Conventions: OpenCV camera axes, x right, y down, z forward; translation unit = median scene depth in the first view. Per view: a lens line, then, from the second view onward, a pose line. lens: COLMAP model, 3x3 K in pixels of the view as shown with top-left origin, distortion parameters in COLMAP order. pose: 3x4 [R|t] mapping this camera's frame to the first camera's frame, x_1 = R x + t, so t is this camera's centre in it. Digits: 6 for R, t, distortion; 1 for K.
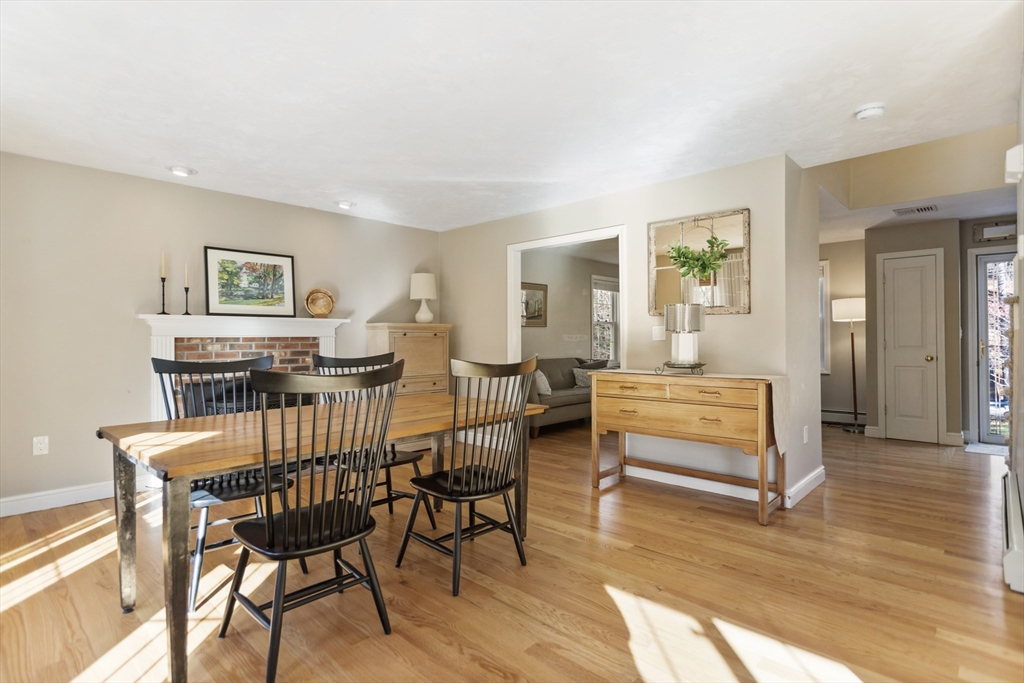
lens RADIAL K [[518.5, 0, 515.8], [0, 518.5, 339.3], [0, 0, 1]] dist [-0.000857, 0.000872]
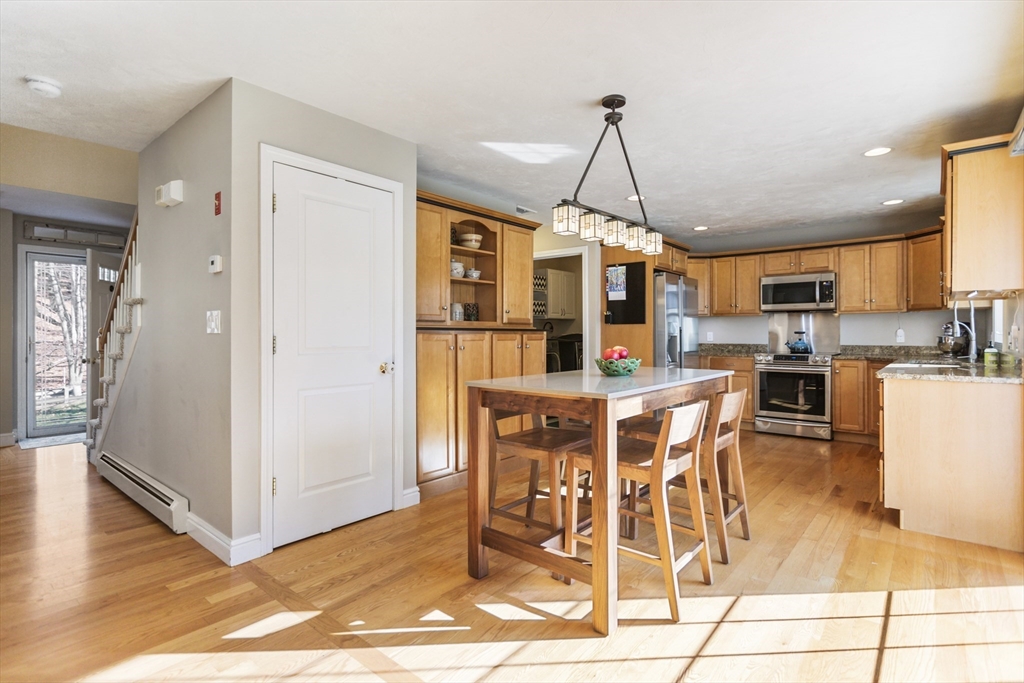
lens RADIAL K [[497.7, 0, 515.9], [0, 497.7, 337.7], [0, 0, 1]] dist [0.000700, -0.001109]
pose [[-0.044330, -0.001055, 0.999016, -0.147685], [0.000289, 0.999999, 0.001069, 0.004219], [-0.999017, 0.000336, -0.044329, 0.128113]]
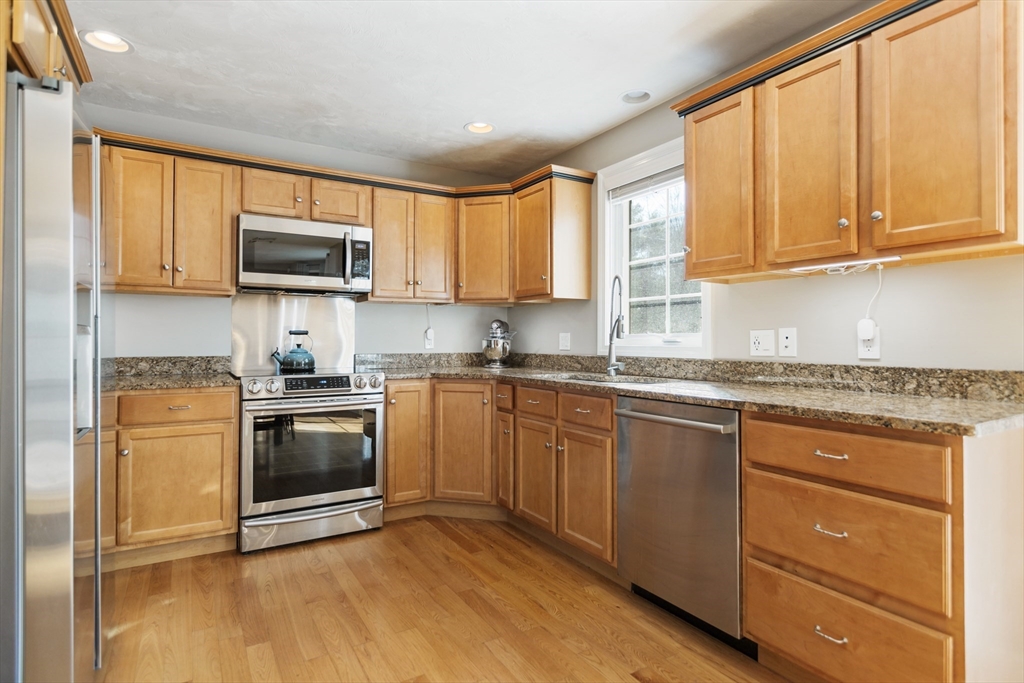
lens RADIAL K [[552.9, 0, 515.5], [0, 552.9, 330.9], [0, 0, 1]] dist [0.001448, 0.000279]
pose [[-0.961392, 0.009017, 0.275035, 0.619157], [0.004173, 0.999826, -0.018194, 0.005327], [-0.275151, -0.016344, -0.961262, -0.014986]]
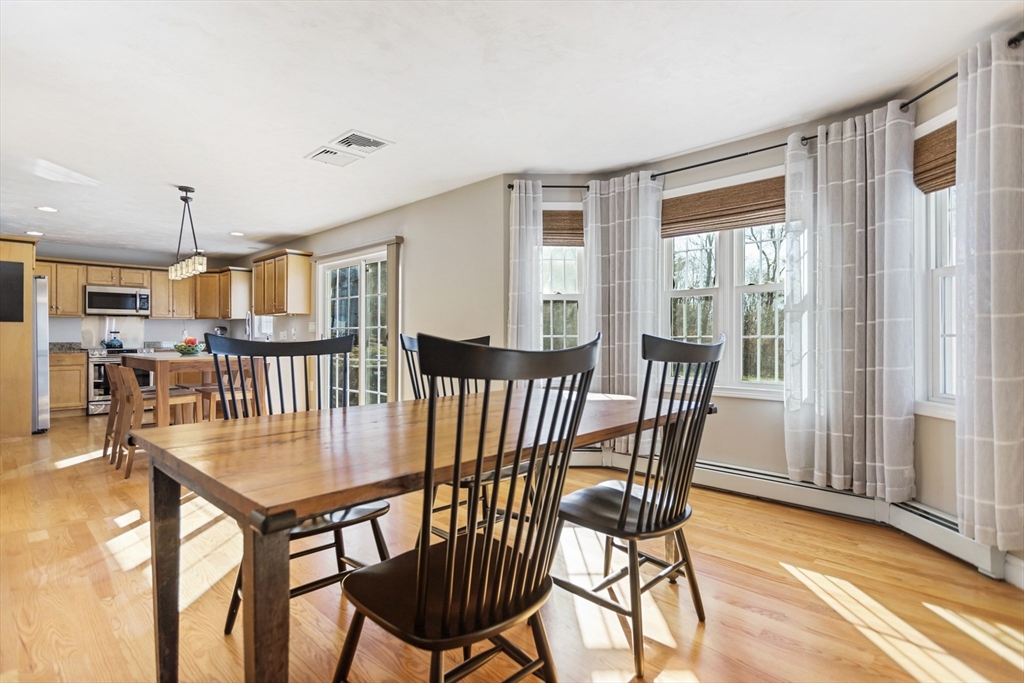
lens RADIAL K [[518.5, 0, 511.1], [0, 518.5, 335.0], [0, 0, 1]] dist [-0.000857, 0.000872]
pose [[-0.999551, 0.008669, 0.028679, -0.228697], [0.008458, 0.999936, -0.007459, 0.024715], [-0.028742, -0.007213, -0.999561, 0.992137]]
